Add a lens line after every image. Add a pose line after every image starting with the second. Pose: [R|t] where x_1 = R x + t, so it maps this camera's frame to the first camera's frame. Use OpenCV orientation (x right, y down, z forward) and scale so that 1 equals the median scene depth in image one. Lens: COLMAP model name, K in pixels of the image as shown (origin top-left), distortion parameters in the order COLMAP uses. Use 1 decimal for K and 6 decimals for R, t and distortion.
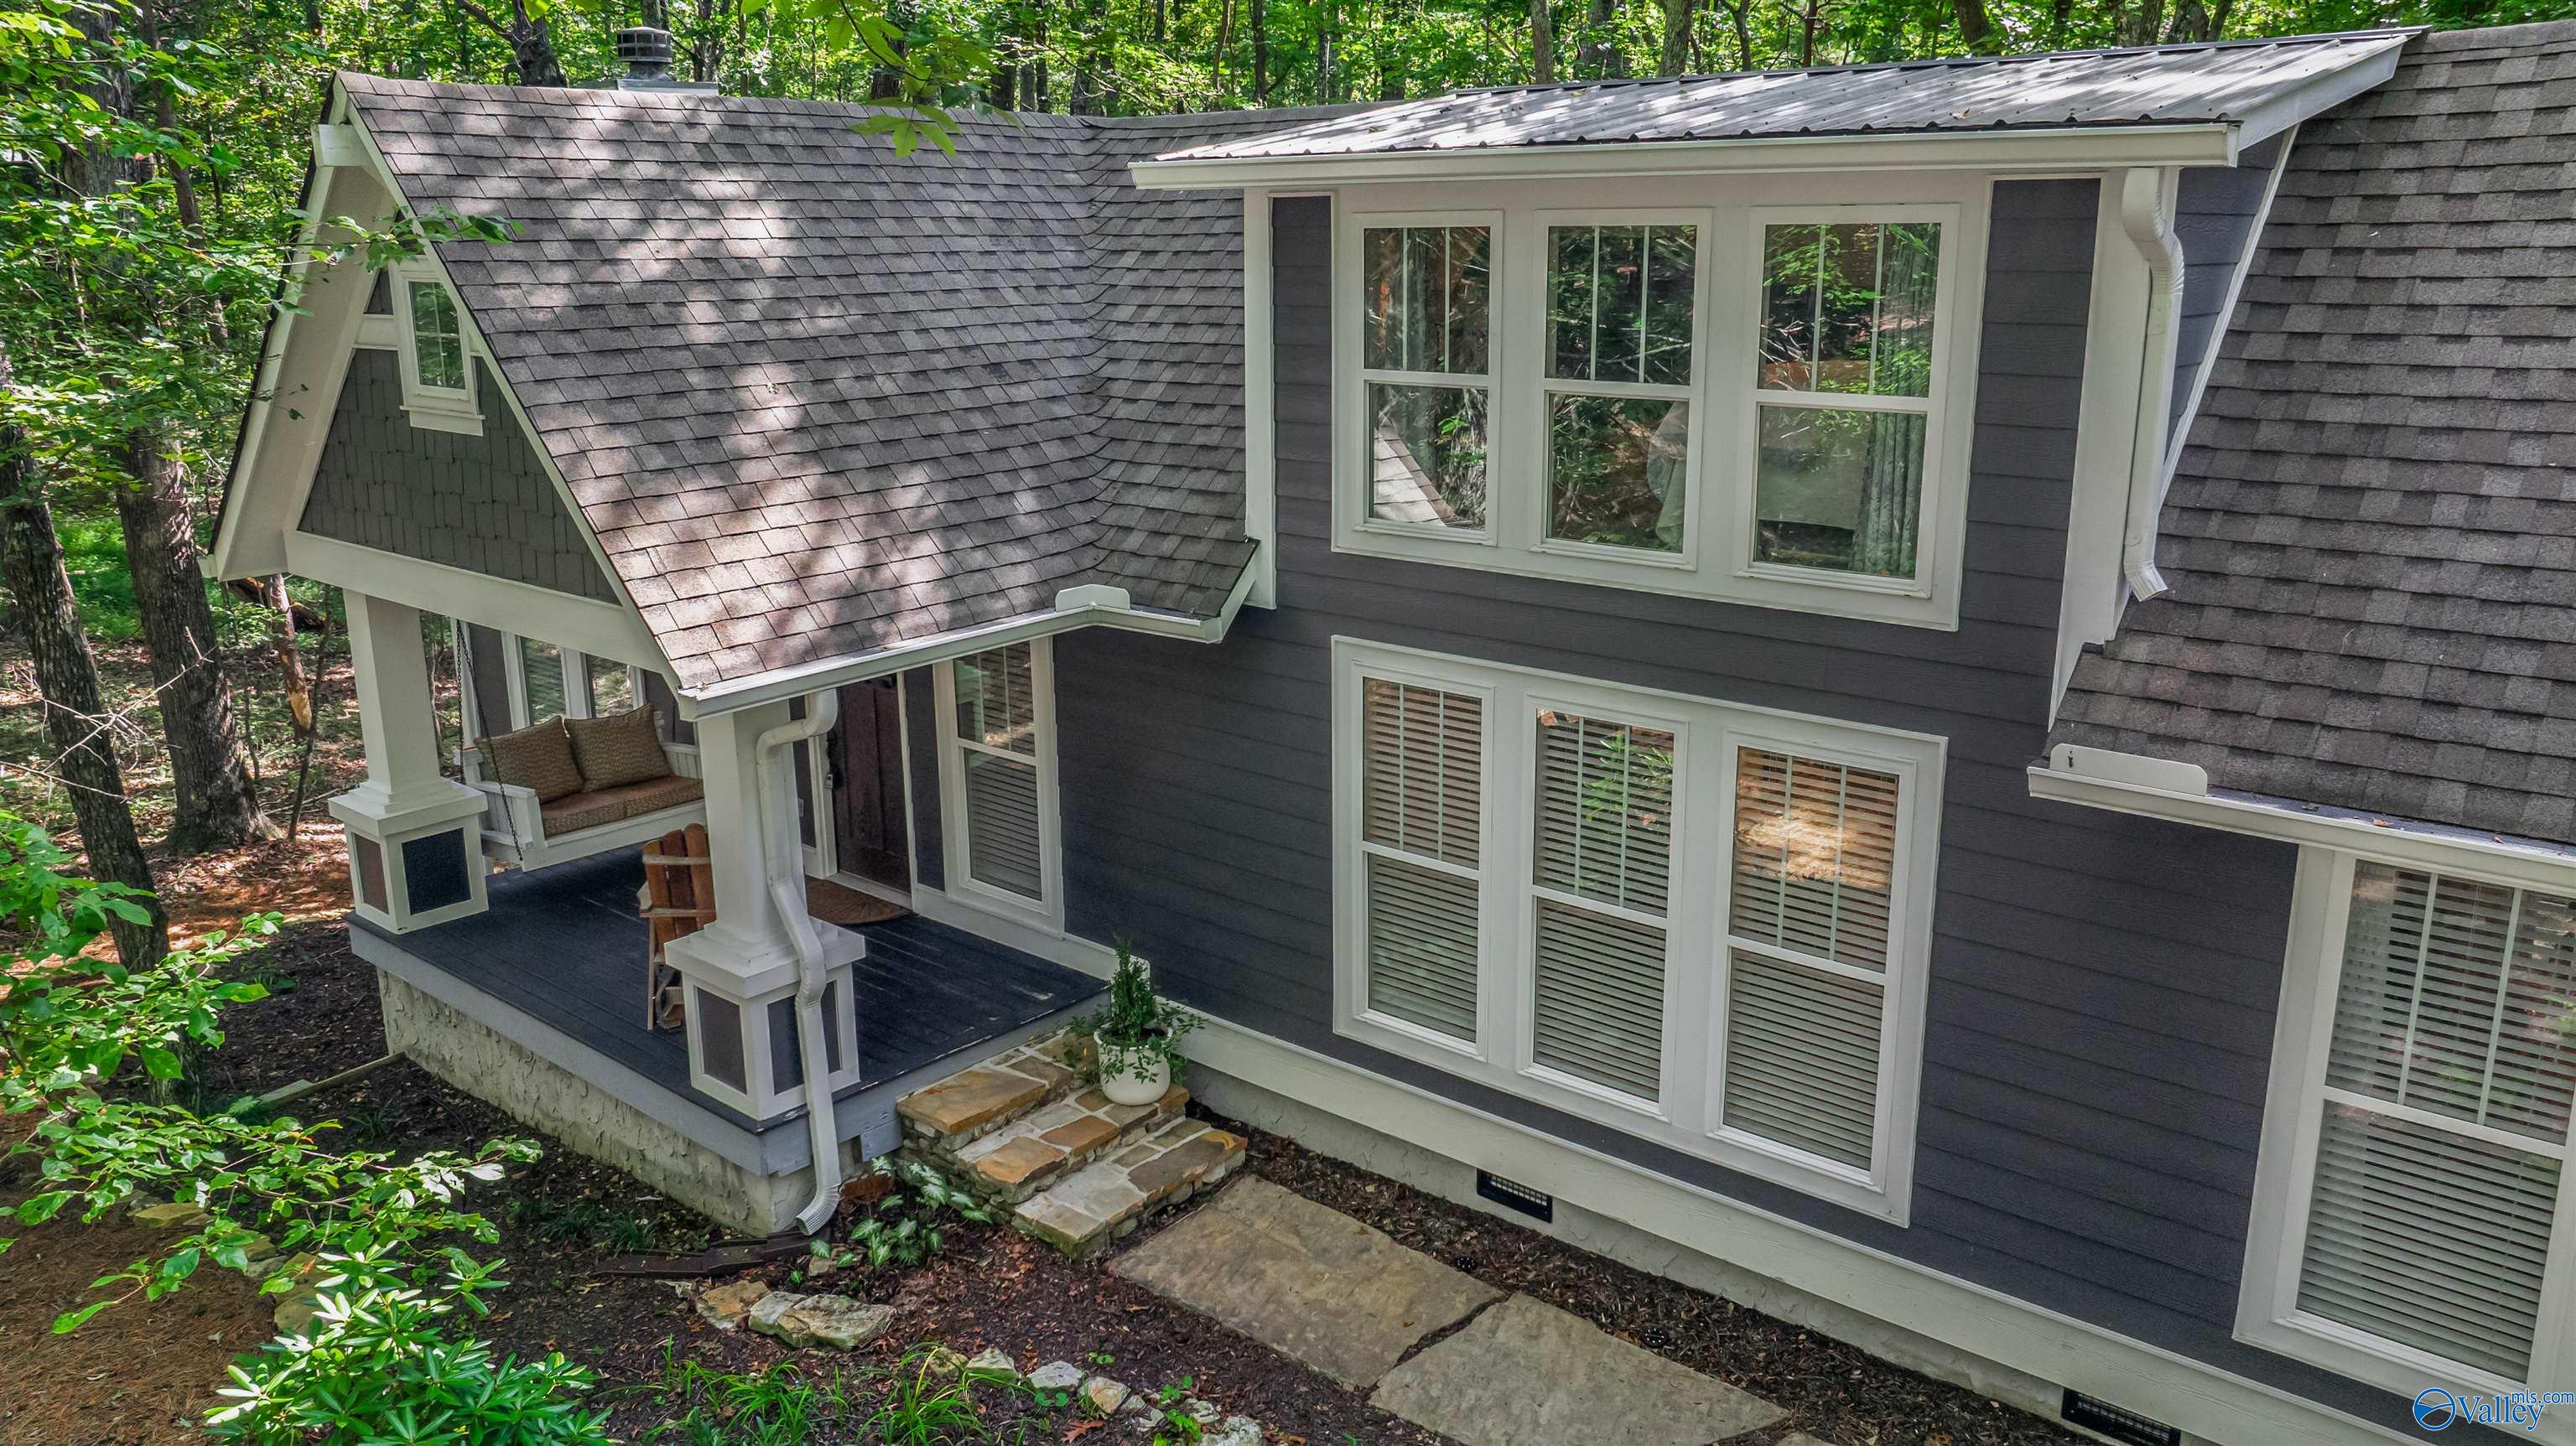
lens RADIAL K [[1853.3, 0, 1288.0], [0, 1853.3, 723.0], [0, 0, 1]] dist [-0.012438, 0.002356]
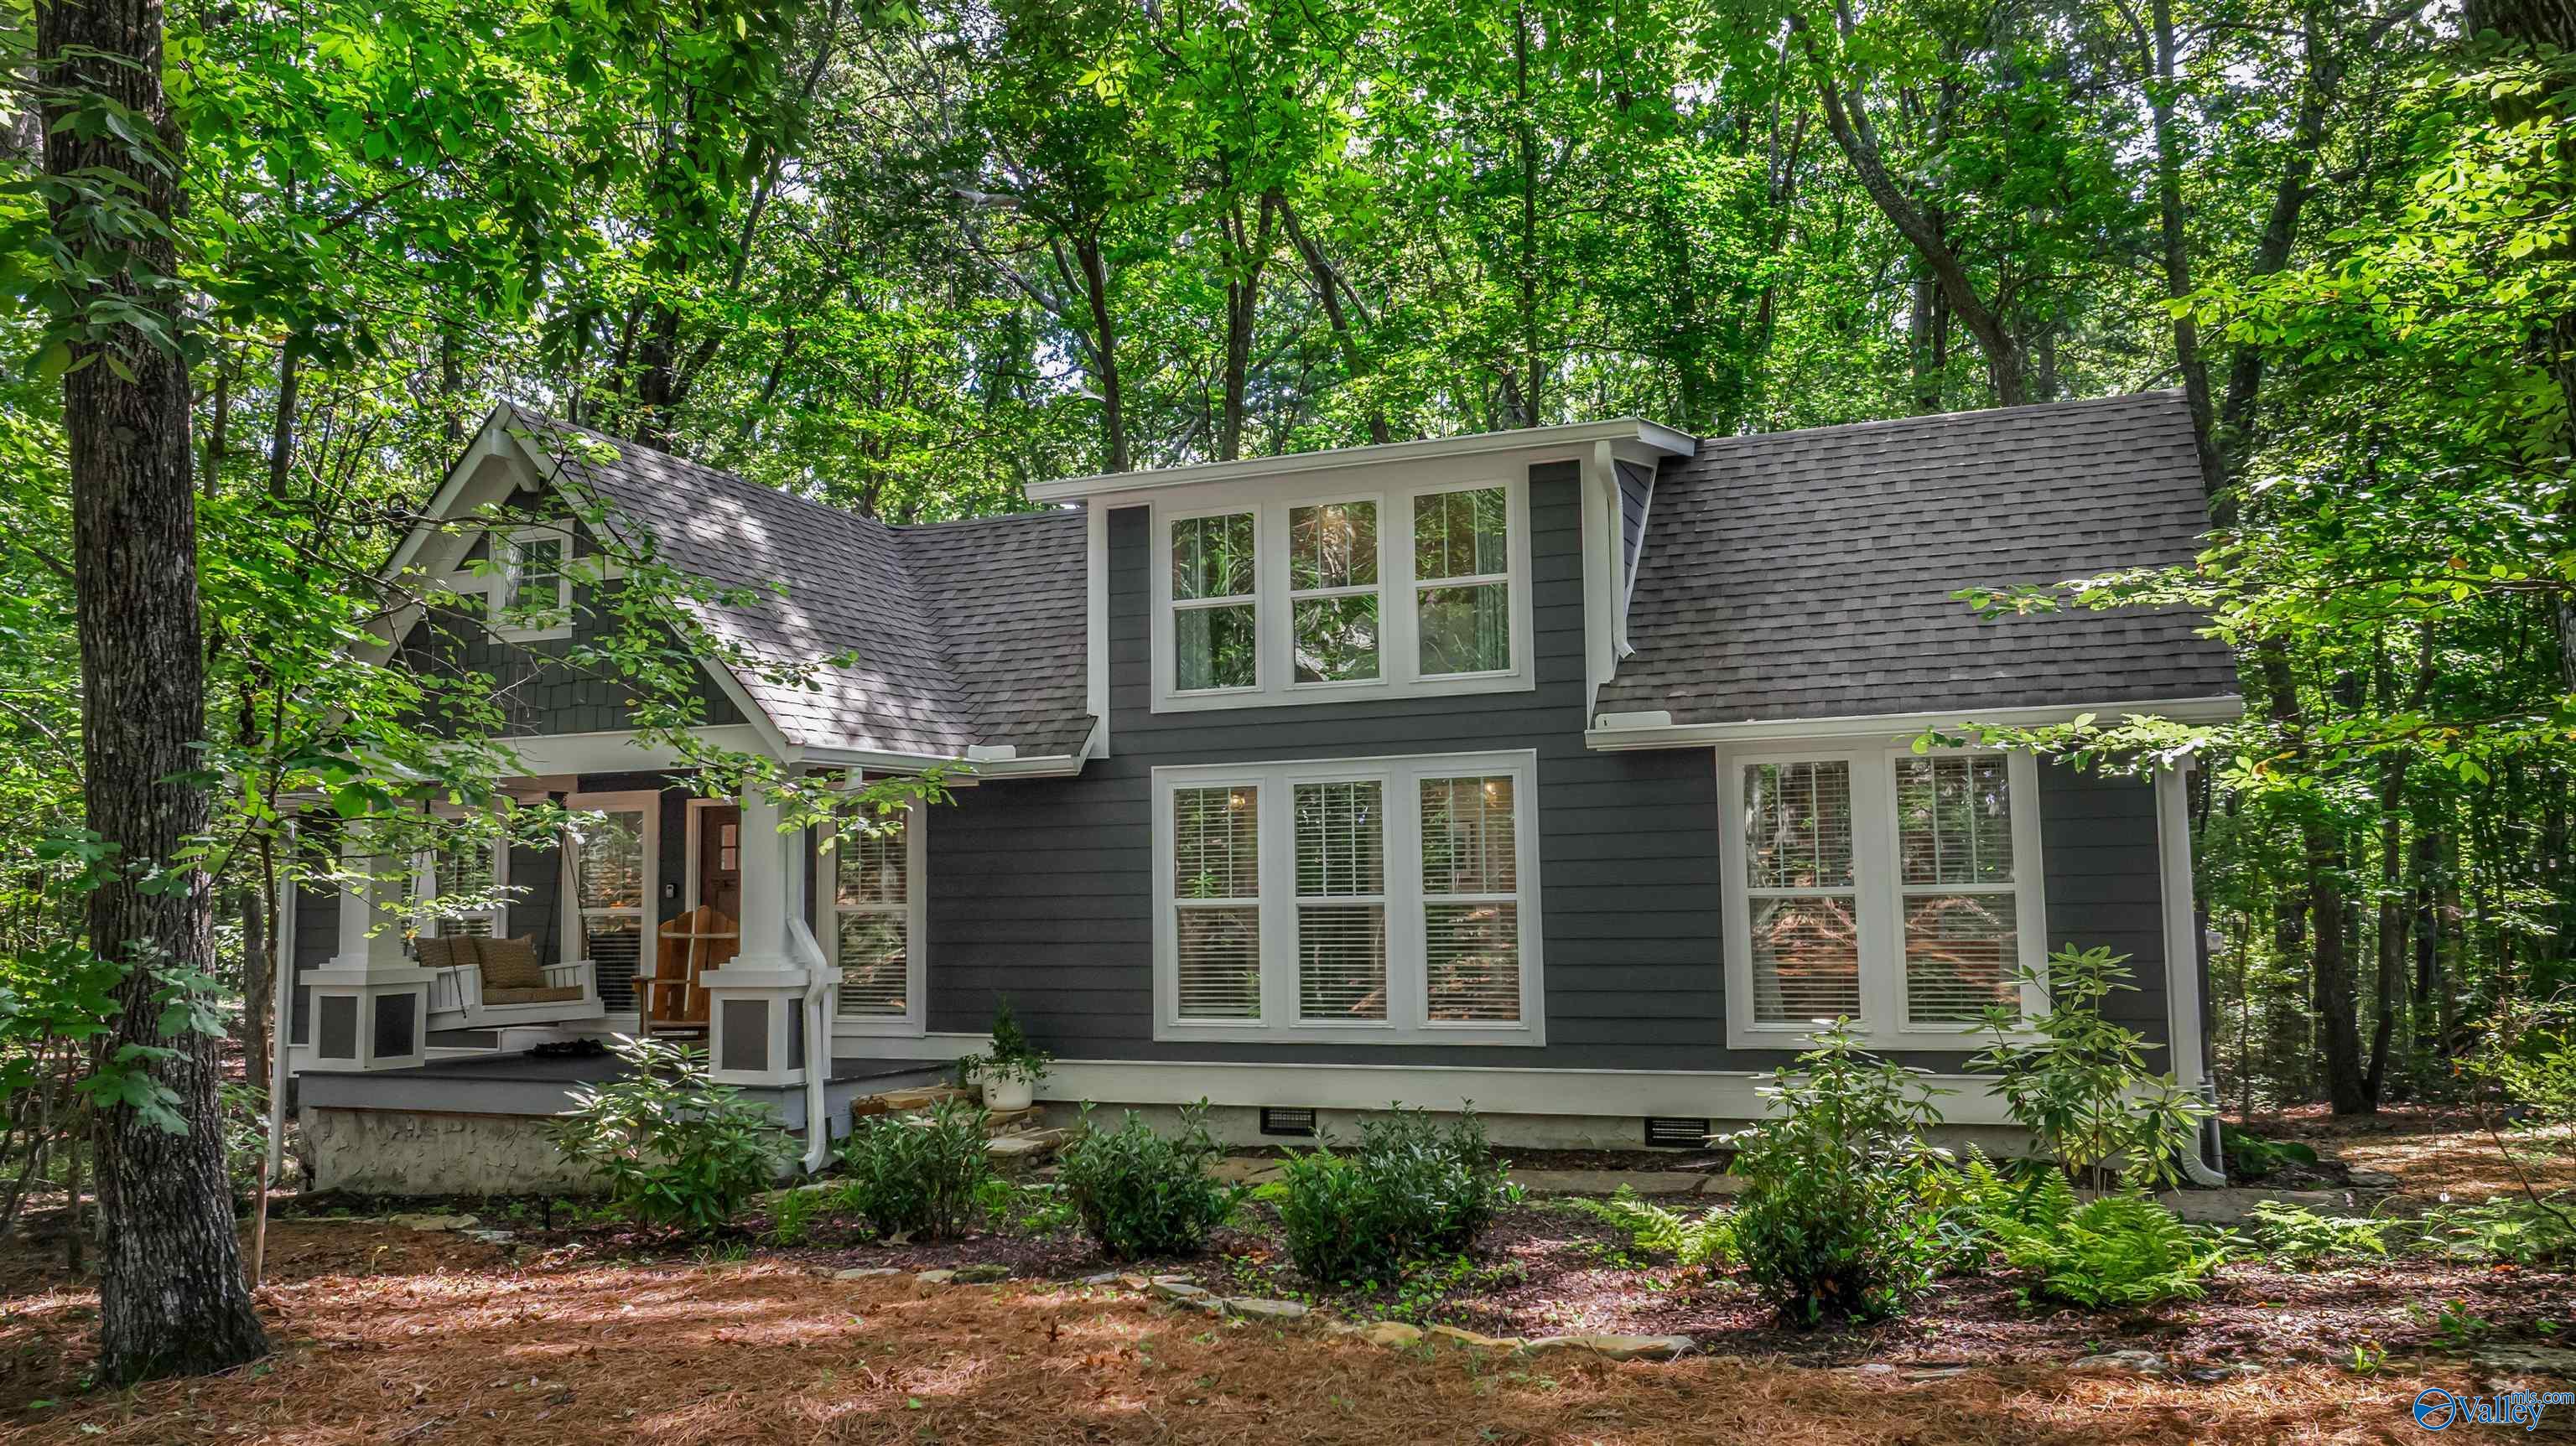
lens RADIAL K [[1853.3, 0, 1288.0], [0, 1853.3, 723.0], [0, 0, 1]] dist [-0.012438, 0.002356]
pose [[0.951759, 0.021526, 0.306090, -0.413425], [0.084759, 0.940282, -0.329676, 0.530024], [-0.294907, 0.339716, 0.893097, -0.543941]]
